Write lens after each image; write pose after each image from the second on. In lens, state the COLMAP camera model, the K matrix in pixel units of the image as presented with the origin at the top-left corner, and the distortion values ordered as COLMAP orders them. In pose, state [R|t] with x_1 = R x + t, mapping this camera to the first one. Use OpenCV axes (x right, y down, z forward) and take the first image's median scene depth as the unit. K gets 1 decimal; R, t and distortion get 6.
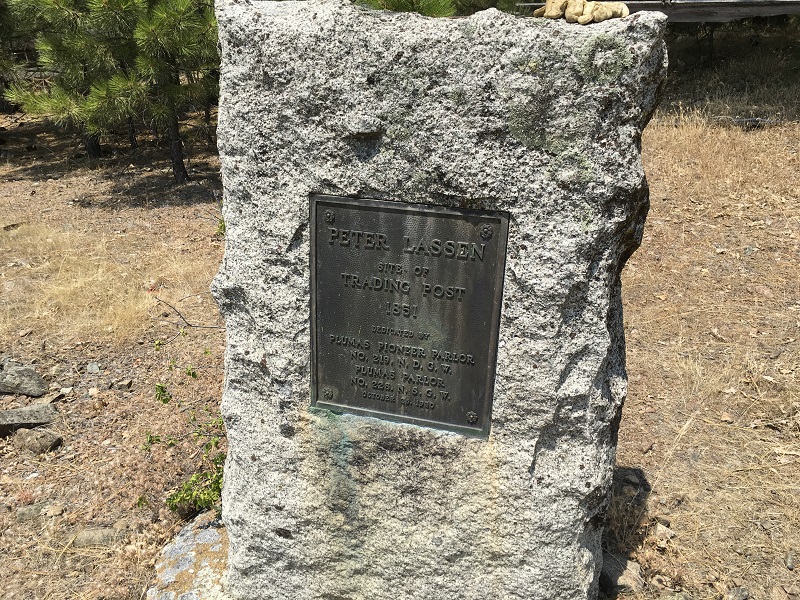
lens RADIAL K [[680.7, 0, 398.3], [0, 680.7, 297.9], [0, 0, 1]] dist [0.041042, -0.026916]
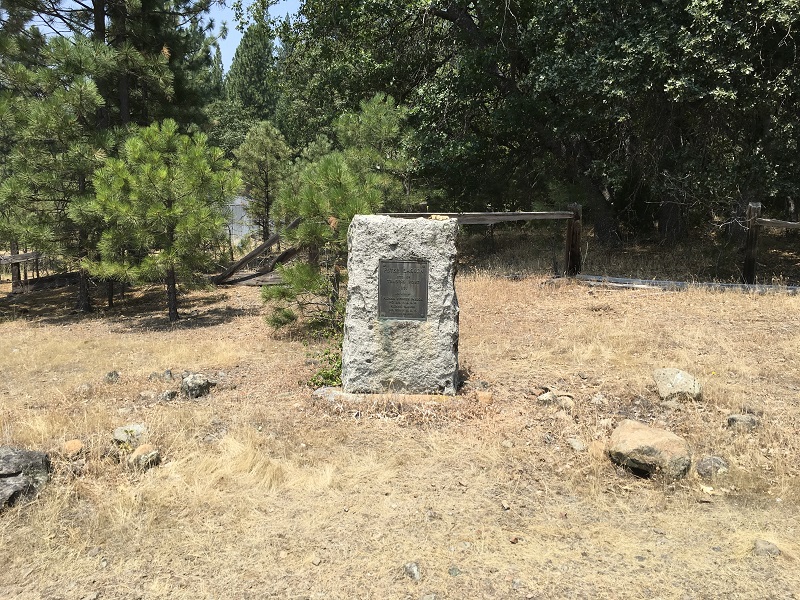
lens RADIAL K [[680.7, 0, 400.5], [0, 680.7, 300.6], [0, 0, 1]] dist [0.041042, -0.026916]
pose [[0.968115, -0.026962, 0.249052, -0.968340], [0.093150, 0.961647, -0.257988, 1.077089], [-0.232544, 0.272962, 0.933496, -2.587701]]
